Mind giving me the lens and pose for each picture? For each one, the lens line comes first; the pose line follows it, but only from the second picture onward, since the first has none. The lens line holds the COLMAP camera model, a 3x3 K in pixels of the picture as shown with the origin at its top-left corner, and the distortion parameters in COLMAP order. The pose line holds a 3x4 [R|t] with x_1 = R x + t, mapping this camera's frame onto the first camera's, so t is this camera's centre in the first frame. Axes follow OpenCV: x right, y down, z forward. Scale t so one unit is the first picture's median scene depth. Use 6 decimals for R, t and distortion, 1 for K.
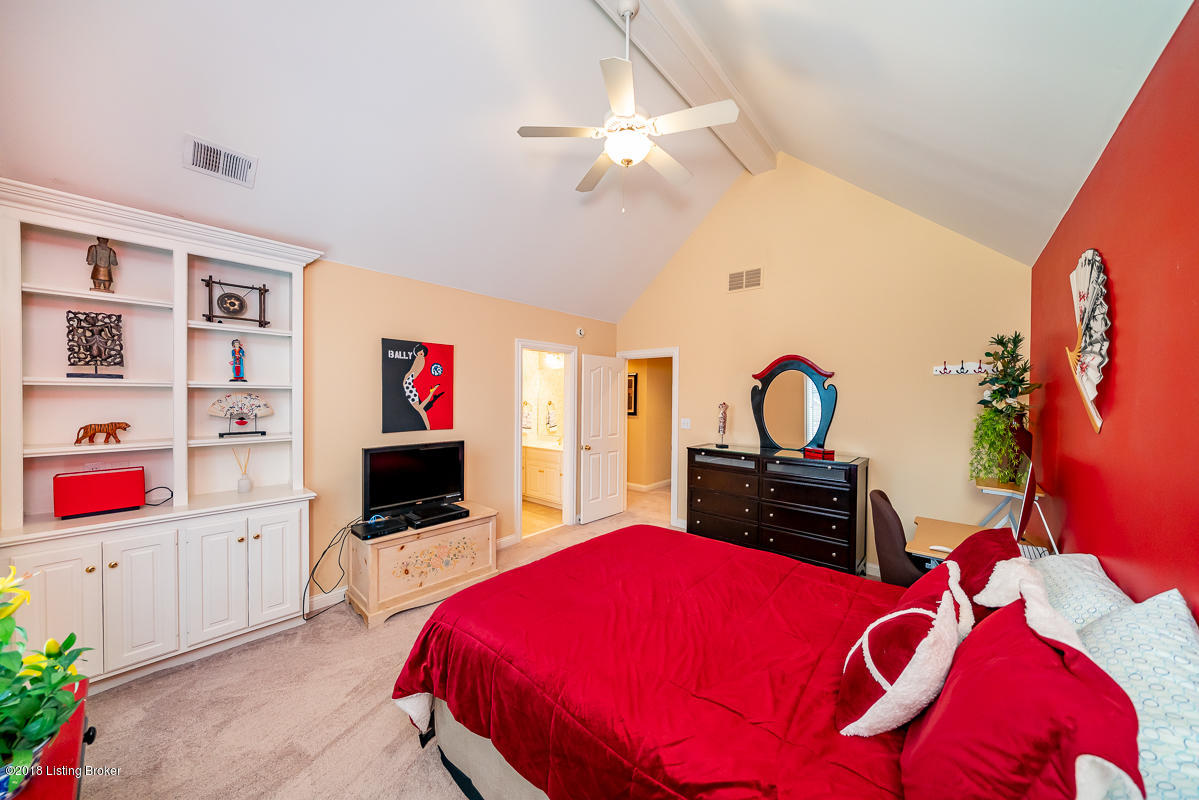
lens RADIAL K [[410.8, 0, 599.5], [0, 410.8, 400.0], [0, 0, 1]] dist [-0.000894, -0.000105]
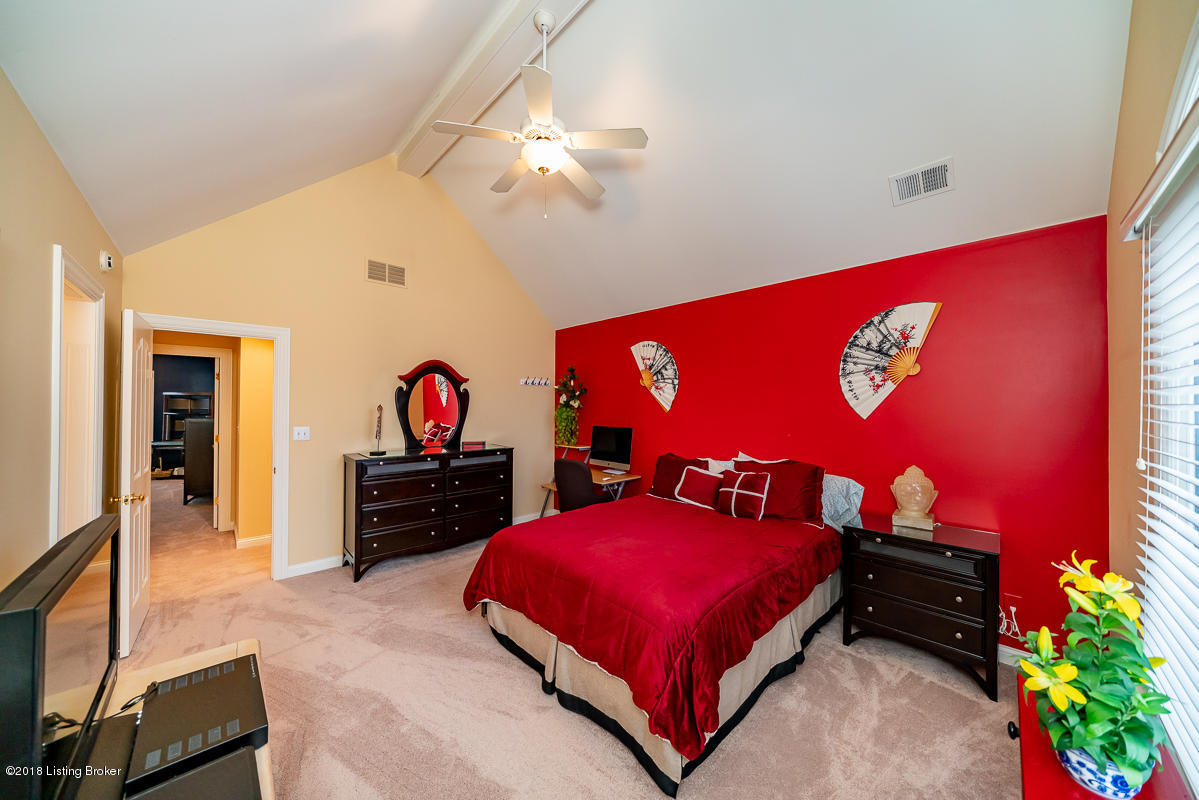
lens RADIAL K [[410.8, 0, 599.5], [0, 410.8, 400.0], [0, 0, 1]] dist [-0.000894, -0.000105]
pose [[0.079092, 0.000380, 0.996867, -0.558881], [0.003864, 0.999992, -0.000687, -0.000961], [-0.996860, 0.003906, 0.079090, 0.457305]]
